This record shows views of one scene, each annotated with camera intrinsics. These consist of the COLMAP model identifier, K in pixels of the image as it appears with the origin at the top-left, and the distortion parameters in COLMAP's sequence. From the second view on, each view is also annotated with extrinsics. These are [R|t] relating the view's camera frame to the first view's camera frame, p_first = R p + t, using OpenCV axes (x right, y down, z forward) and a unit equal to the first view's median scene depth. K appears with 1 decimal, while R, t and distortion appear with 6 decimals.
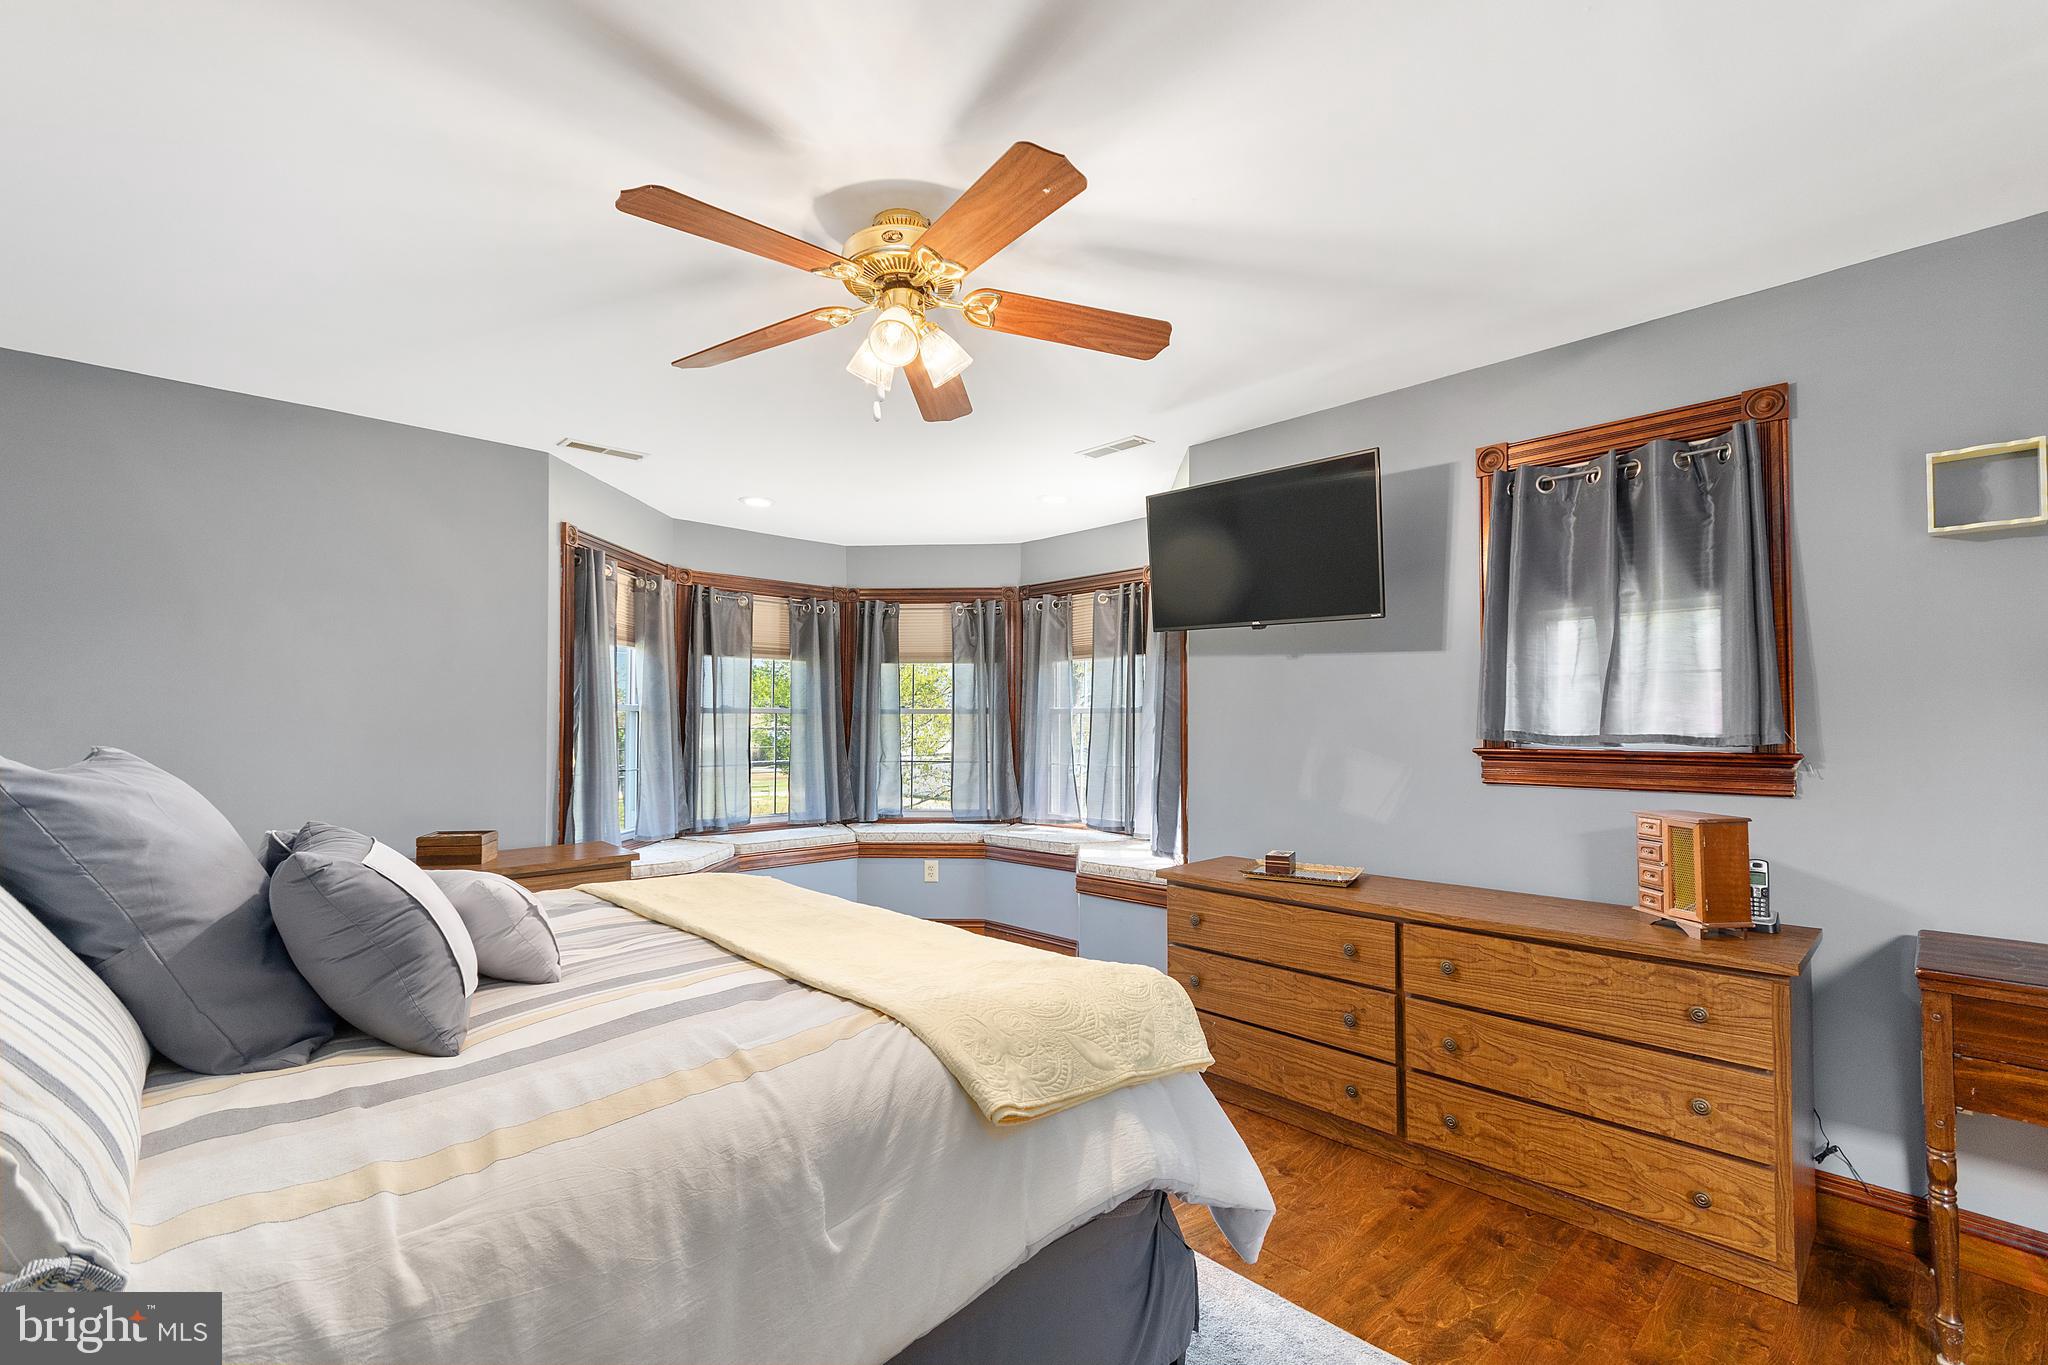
lens RADIAL K [[902.8, 0, 1027.9], [0, 902.8, 691.9], [0, 0, 1]] dist [0.002300, 0.000181]
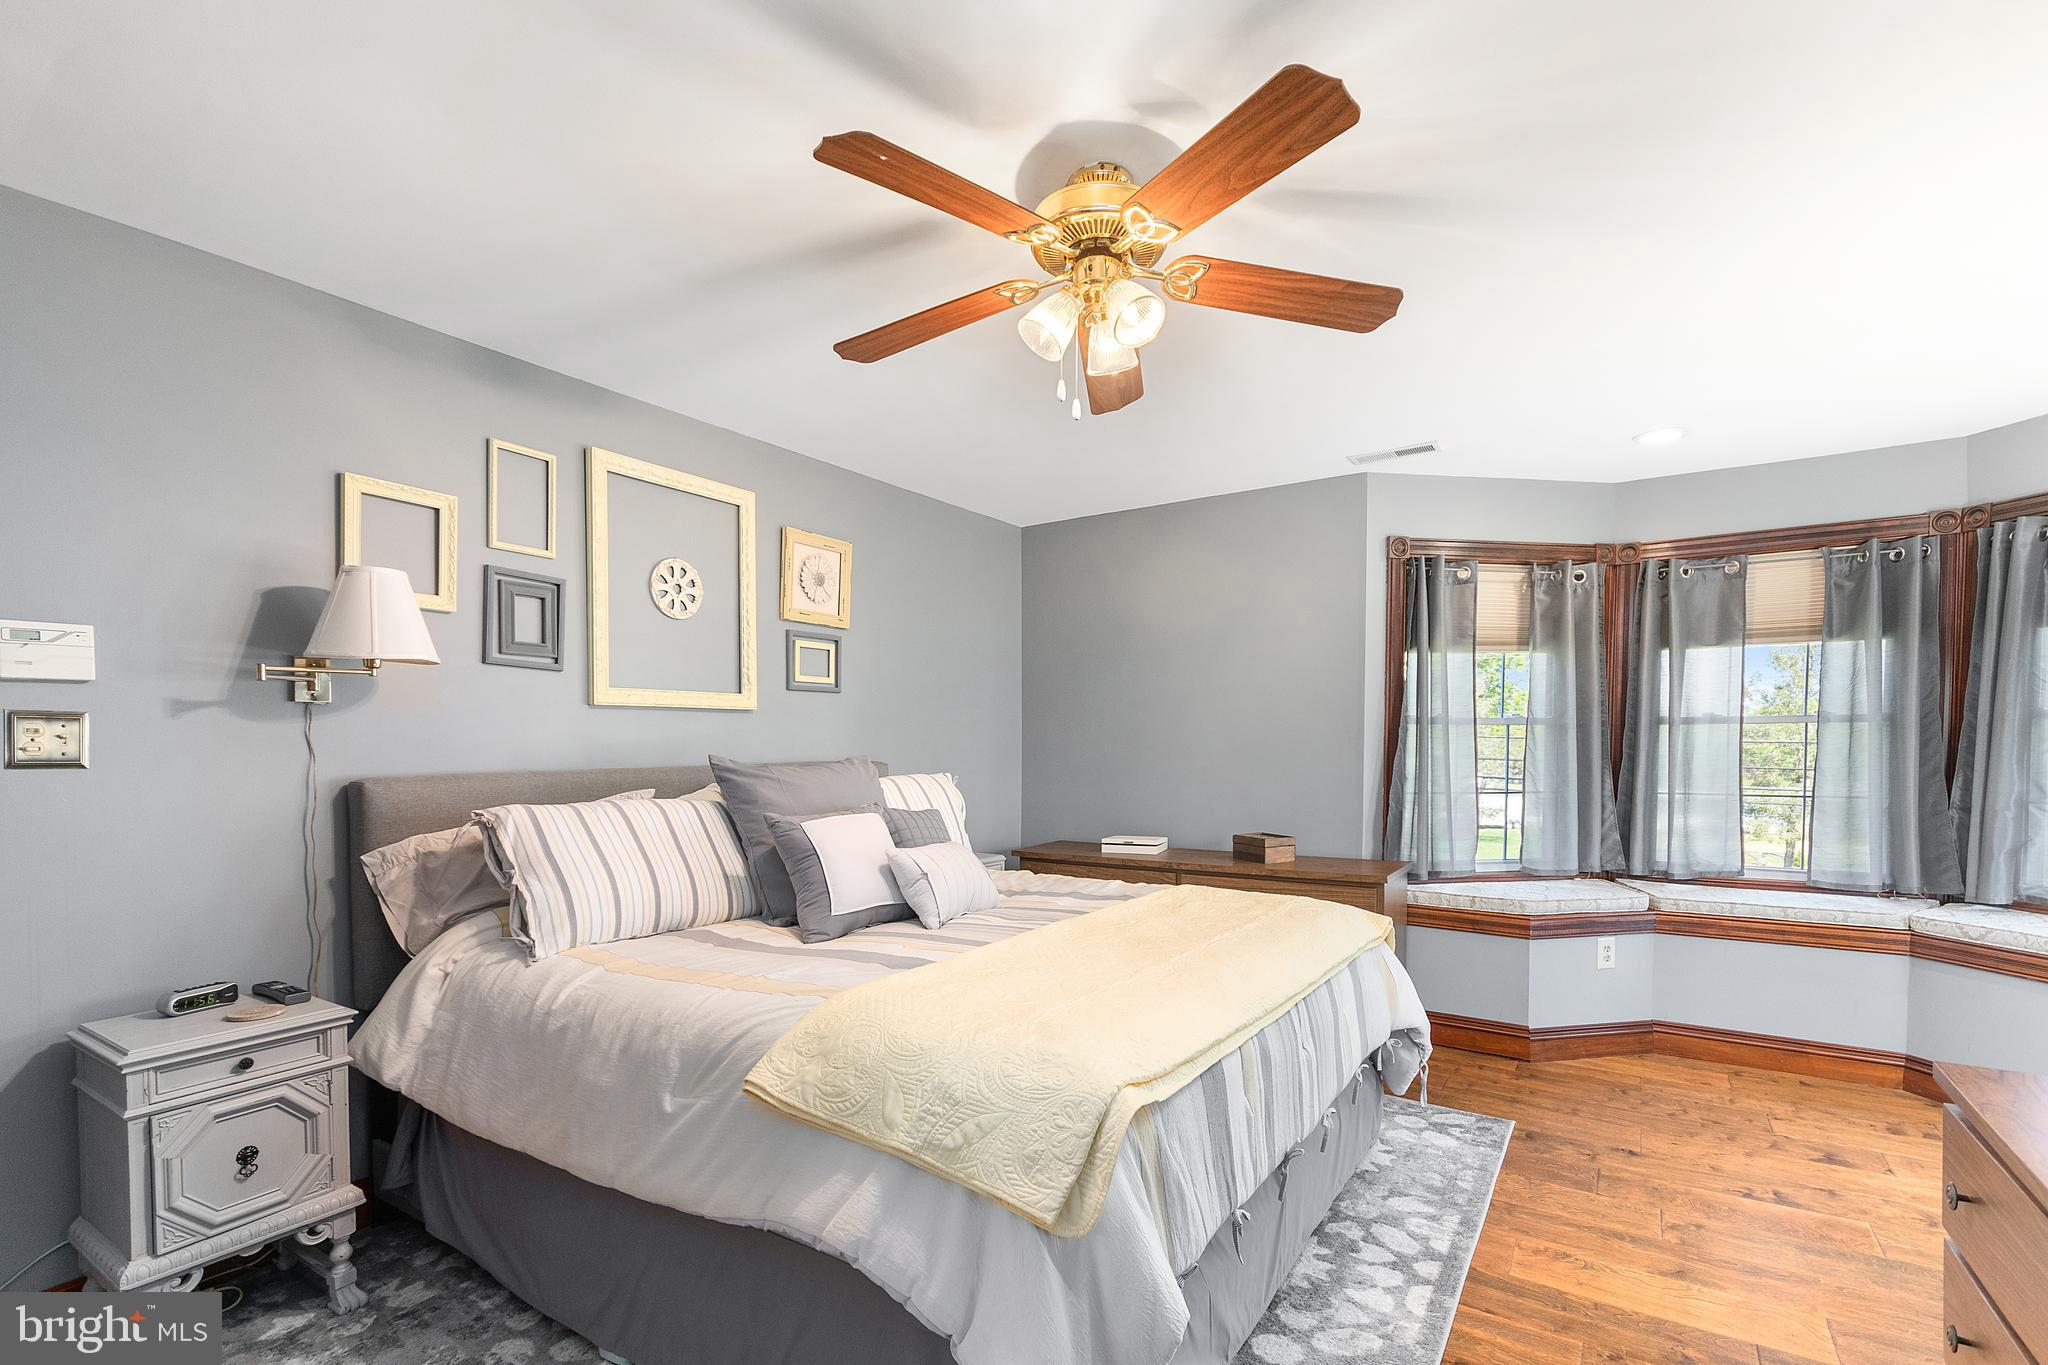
lens RADIAL K [[947.9, 0, 1022.1], [0, 947.9, 746.4], [0, 0, 1]] dist [0.003108, 0.000317]
pose [[0.213882, 0.003983, -0.976851, 0.430452], [0.040706, 0.999087, 0.012986, 0.012976], [0.976011, -0.042541, 0.213524, 0.391089]]
